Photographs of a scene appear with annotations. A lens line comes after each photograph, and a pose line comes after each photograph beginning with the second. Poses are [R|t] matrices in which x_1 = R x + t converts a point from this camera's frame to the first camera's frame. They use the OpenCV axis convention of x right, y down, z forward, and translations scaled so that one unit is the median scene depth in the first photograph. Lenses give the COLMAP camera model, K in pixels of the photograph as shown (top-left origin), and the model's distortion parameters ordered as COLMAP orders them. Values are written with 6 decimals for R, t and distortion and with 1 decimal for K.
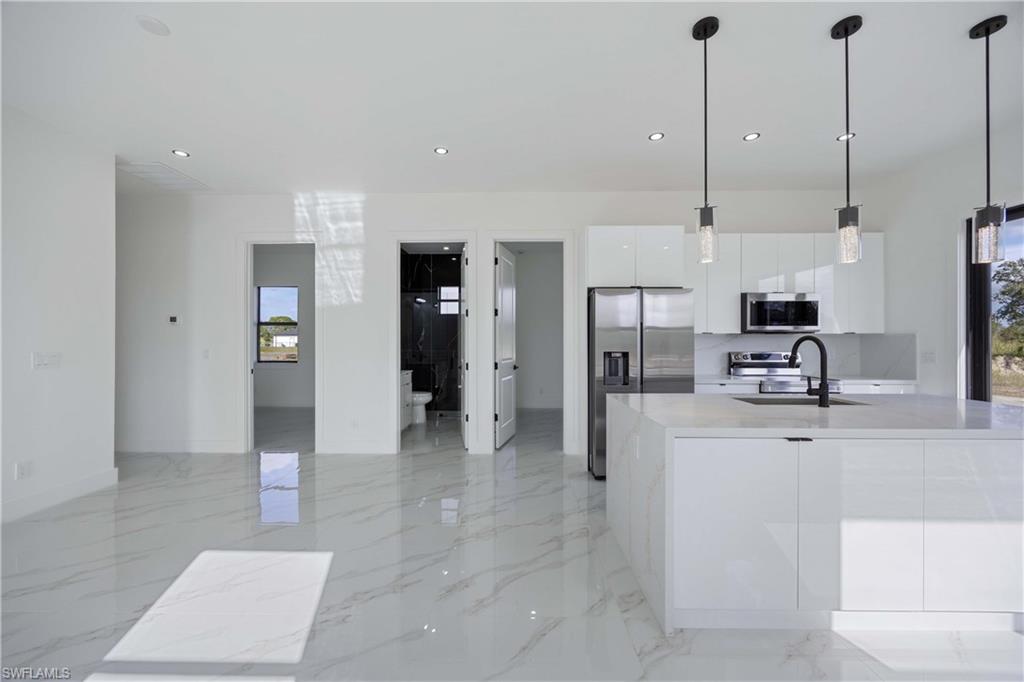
lens RADIAL K [[388.3, 0, 520.9], [0, 388.3, 343.0], [0, 0, 1]] dist [-0.009921, 0.000699]
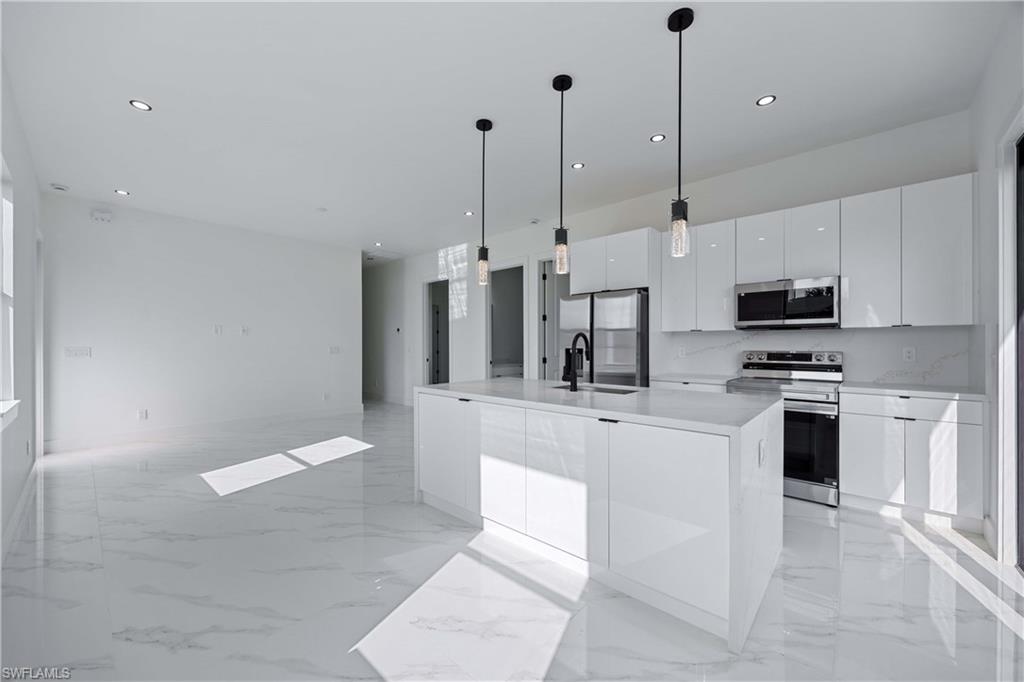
lens RADIAL K [[388.3, 0, 503.3], [0, 388.3, 346.2], [0, 0, 1]] dist [-0.009921, 0.000699]
pose [[0.743451, 0.001553, -0.668789, 0.734900], [0.000243, 0.999997, 0.002592, 0.010473], [0.668791, -0.002090, 0.743448, -0.027837]]
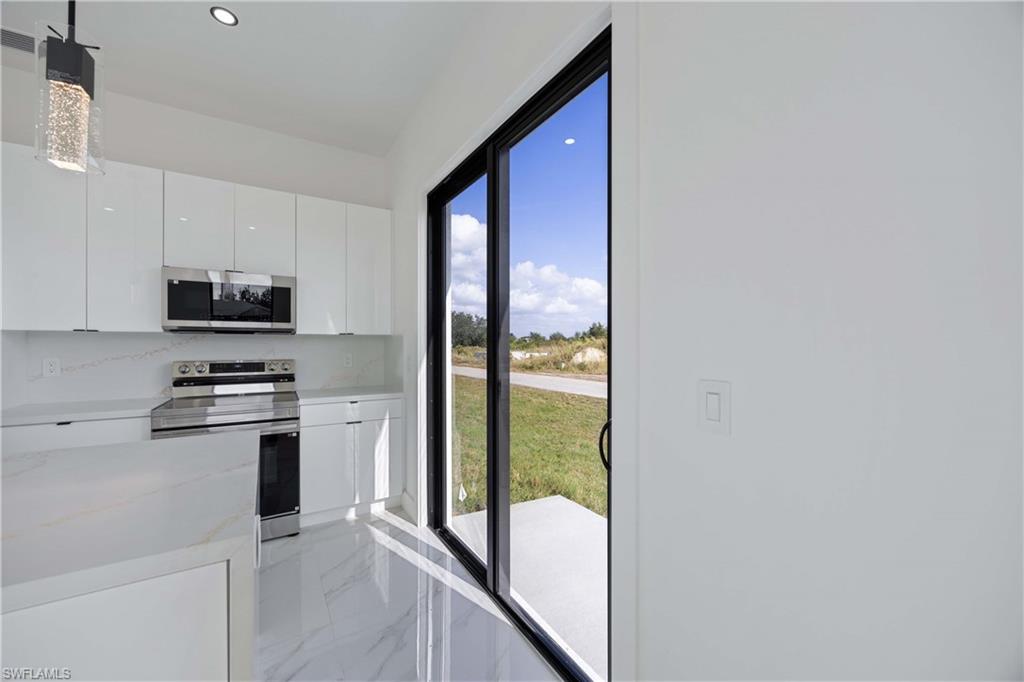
lens RADIAL K [[388.3, 0, 516.5], [0, 388.3, 348.8], [0, 0, 1]] dist [-0.009921, 0.000699]
pose [[0.825867, -0.004632, 0.563845, 0.657596], [0.002321, 0.999986, 0.004816, 0.000716], [-0.563859, -0.002668, 0.825866, 0.166943]]
